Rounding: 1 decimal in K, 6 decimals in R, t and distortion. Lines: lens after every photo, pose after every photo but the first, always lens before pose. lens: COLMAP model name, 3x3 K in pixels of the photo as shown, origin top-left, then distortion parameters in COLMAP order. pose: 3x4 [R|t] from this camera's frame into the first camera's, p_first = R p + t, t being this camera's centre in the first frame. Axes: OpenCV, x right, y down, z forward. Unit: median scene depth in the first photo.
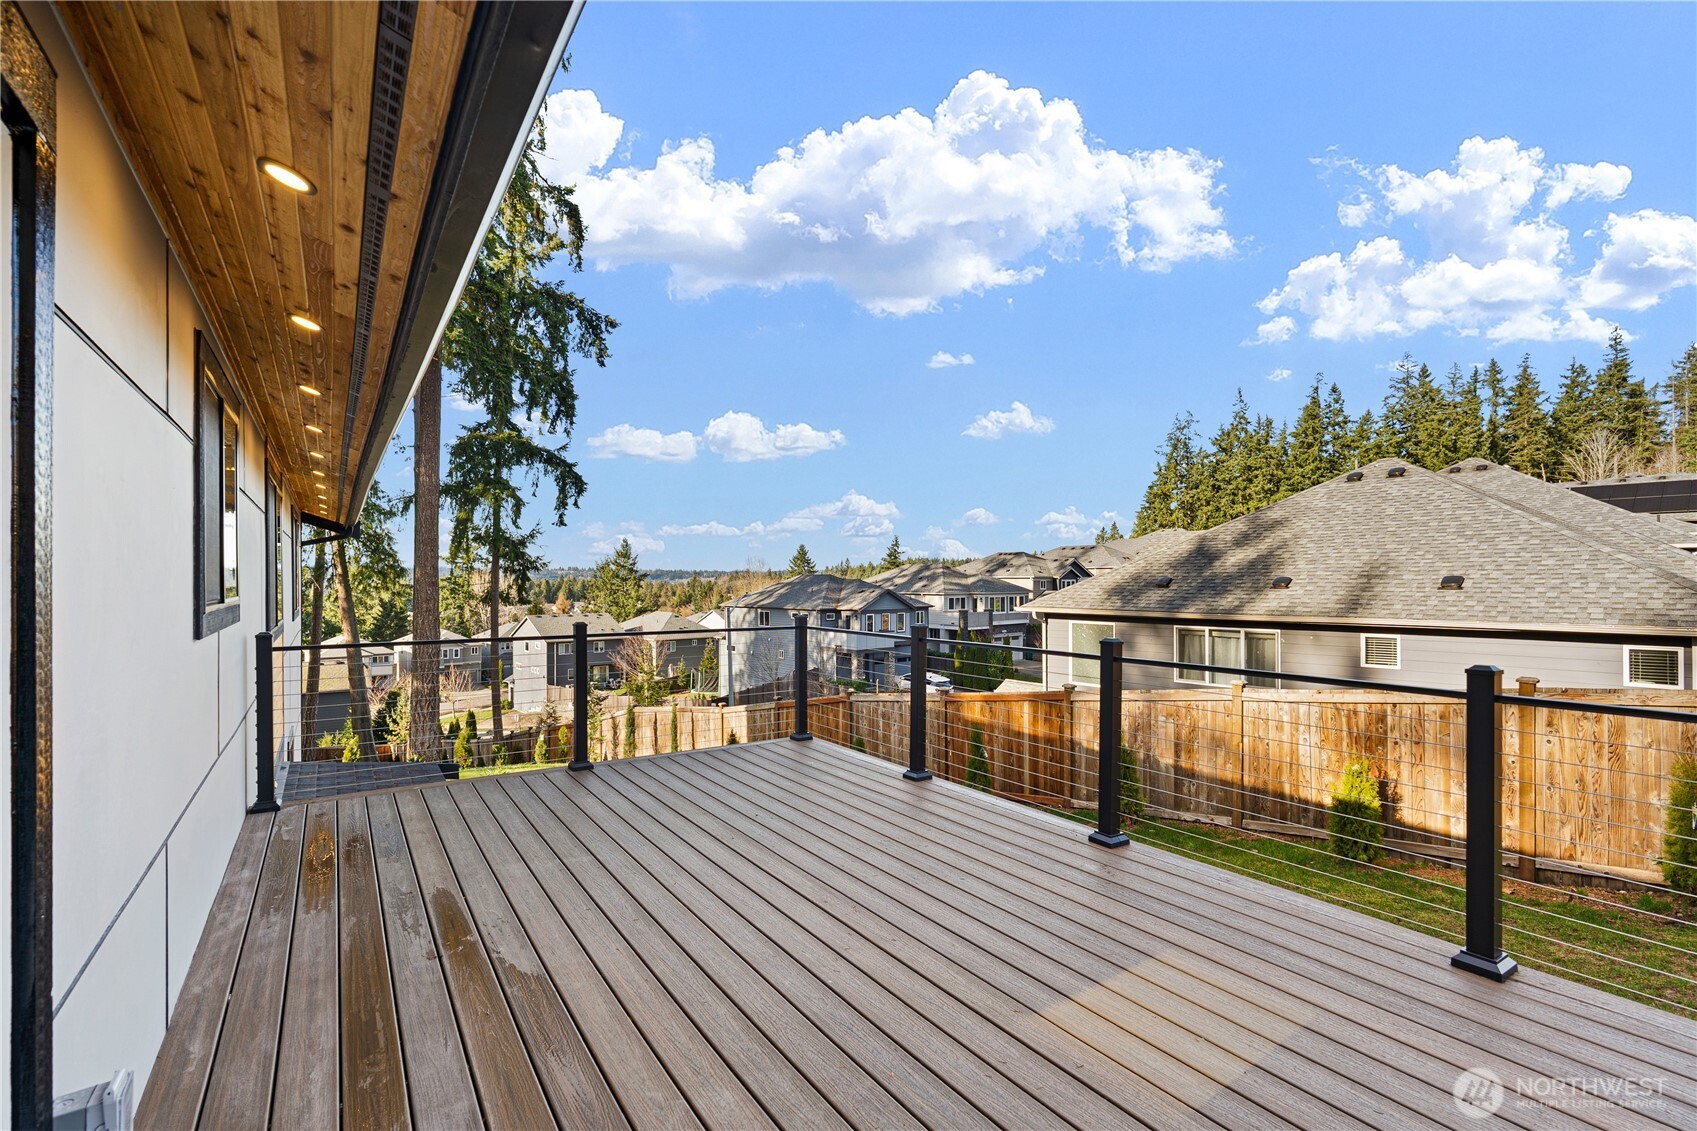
lens RADIAL K [[780.1, 0, 848.5], [0, 780.1, 565.5], [0, 0, 1]] dist [-0.001049, -0.000047]
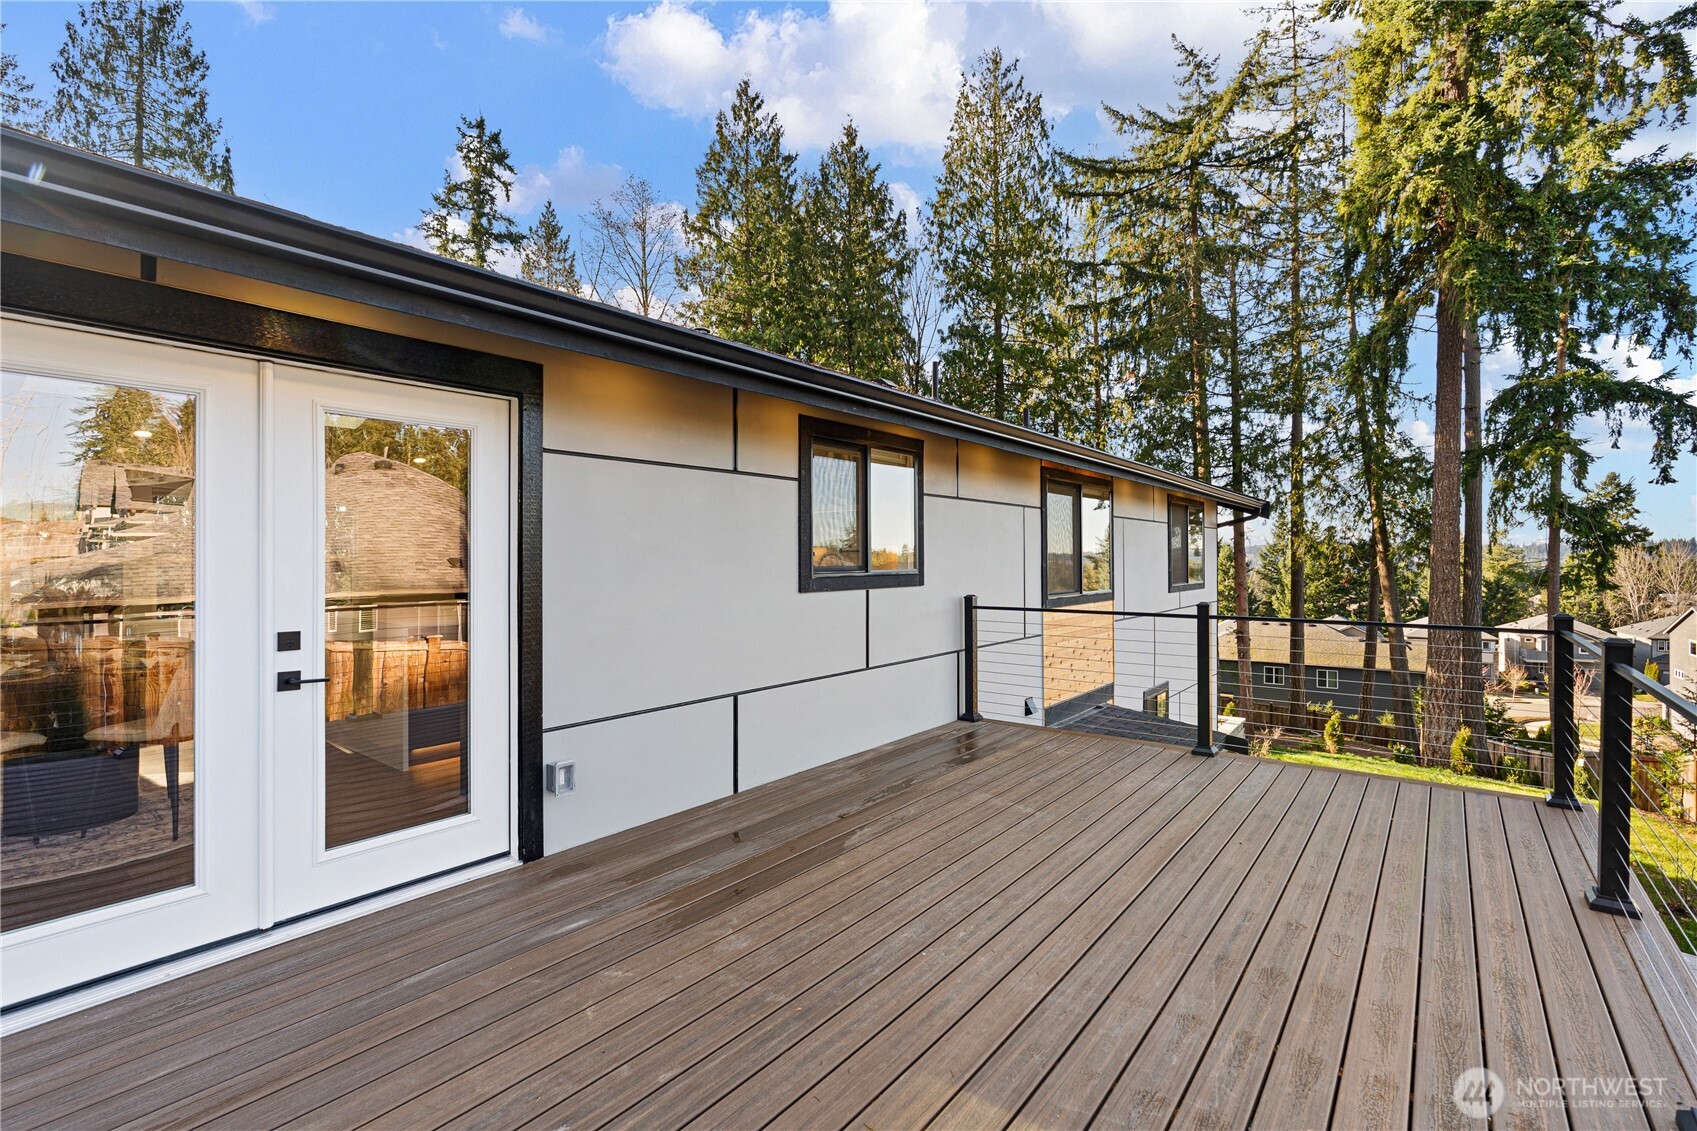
lens RADIAL K [[779.5, 0, 845.4], [0, 779.5, 552.9], [0, 0, 1]] dist [-0.002799, -0.000594]
pose [[0.323122, -0.002460, -0.946354, 0.069507], [0.014580, 0.999891, 0.002379, 0.000738], [0.946245, -0.014566, 0.323123, 0.044970]]
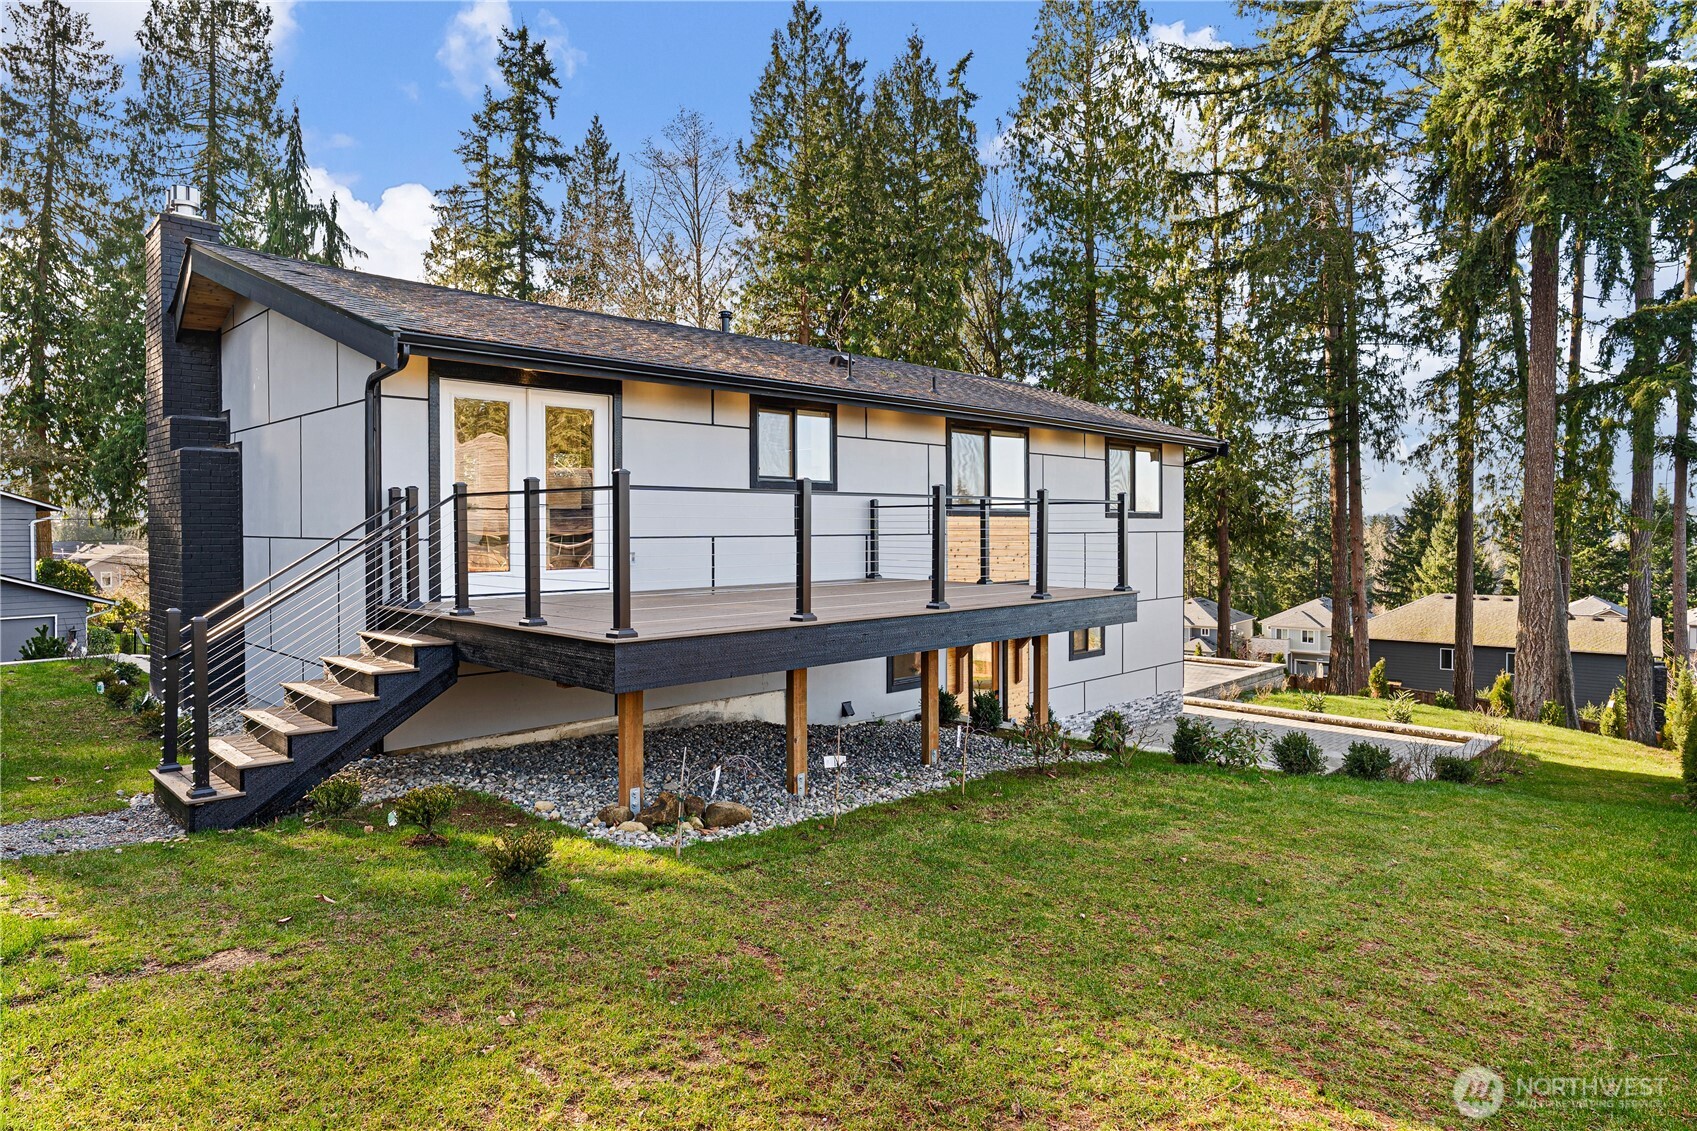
lens RADIAL K [[1003.2, 0, 845.8], [0, 1003.2, 558.0], [0, 0, 1]] dist [0.002573, -0.000525]
pose [[0.208110, 0.033463, -0.977533, 0.286298], [0.015019, 0.999187, 0.037401, 0.020599], [0.977990, -0.022465, 0.207439, 0.043033]]
